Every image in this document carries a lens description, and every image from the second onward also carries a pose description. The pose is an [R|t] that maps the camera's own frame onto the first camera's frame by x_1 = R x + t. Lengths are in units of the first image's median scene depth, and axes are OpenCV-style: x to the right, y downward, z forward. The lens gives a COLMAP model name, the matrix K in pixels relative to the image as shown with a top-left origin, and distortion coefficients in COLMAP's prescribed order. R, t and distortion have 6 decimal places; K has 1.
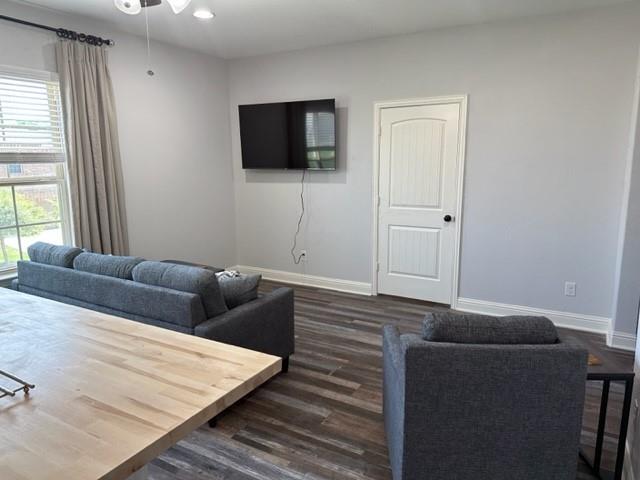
lens RADIAL K [[443.0, 0, 319.6], [0, 443.0, 238.2], [0, 0, 1]] dist [0.063850, -0.067951]
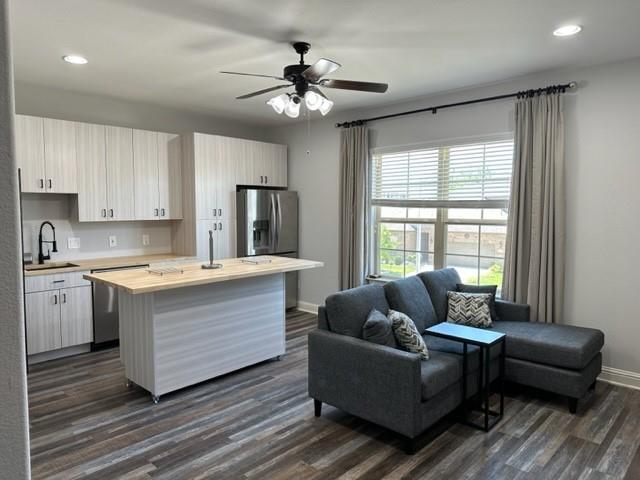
lens RADIAL K [[451.7, 0, 320.0], [0, 451.7, 240.0], [0, 0, 1]] dist [0.135791, -0.215560]
pose [[-0.218405, 0.084055, -0.972231, 0.667632], [-0.172657, 0.977237, 0.123274, -0.149030], [0.960463, 0.194787, -0.198921, 0.783382]]
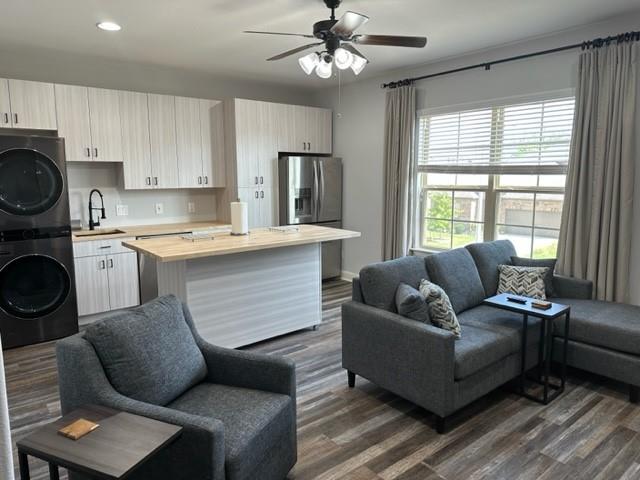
lens RADIAL K [[452.2, 0, 321.9], [0, 452.2, 238.9], [0, 0, 1]] dist [0.106390, -0.151413]
pose [[-0.342062, 0.148202, -0.927917, 0.615344], [-0.159910, 0.963900, 0.212897, -0.158381], [0.925971, 0.221207, -0.306015, 0.828464]]
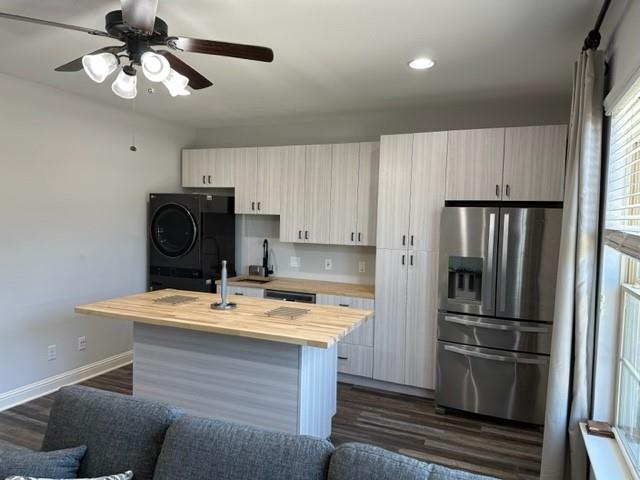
lens RADIAL K [[443.0, 0, 319.6], [0, 443.0, 238.2], [0, 0, 1]] dist [0.063850, -0.067951]
pose [[-0.993574, -0.005474, -0.113054, -0.350230], [-0.030986, 0.973827, 0.225168, -0.225346], [0.108862, 0.227224, -0.967739, 1.116966]]
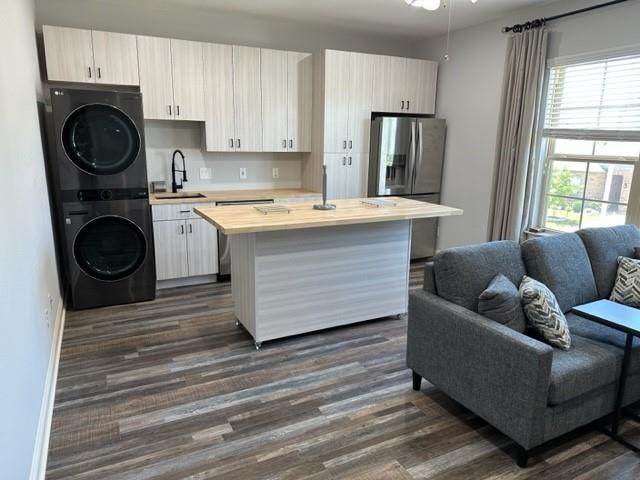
lens RADIAL K [[451.7, 0, 320.0], [0, 451.7, 240.0], [0, 0, 1]] dist [0.135791, -0.215560]
pose [[-0.538547, 0.186638, -0.821665, 0.474583], [-0.158427, 0.935338, 0.316297, -0.141587], [0.827567, 0.300515, -0.474155, 0.790512]]
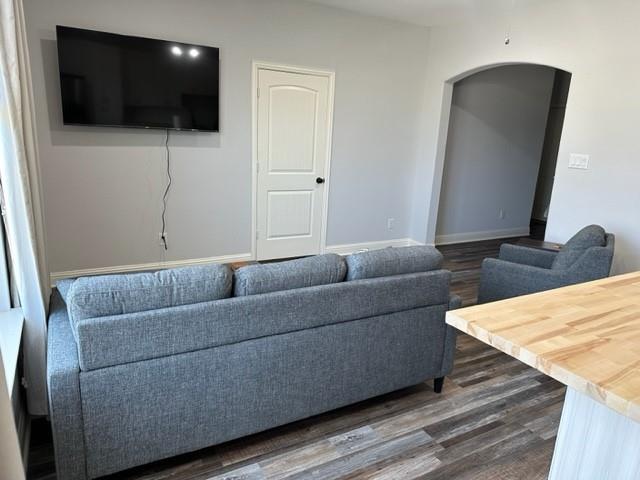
lens RADIAL K [[451.7, 0, 320.0], [0, 451.7, 240.0], [0, 0, 1]] dist [0.135791, -0.215560]
pose [[0.496740, -0.175190, 0.850034, -0.827298], [0.092799, 0.984522, 0.148678, -0.076013], [-0.862924, 0.005027, 0.505309, 0.470188]]
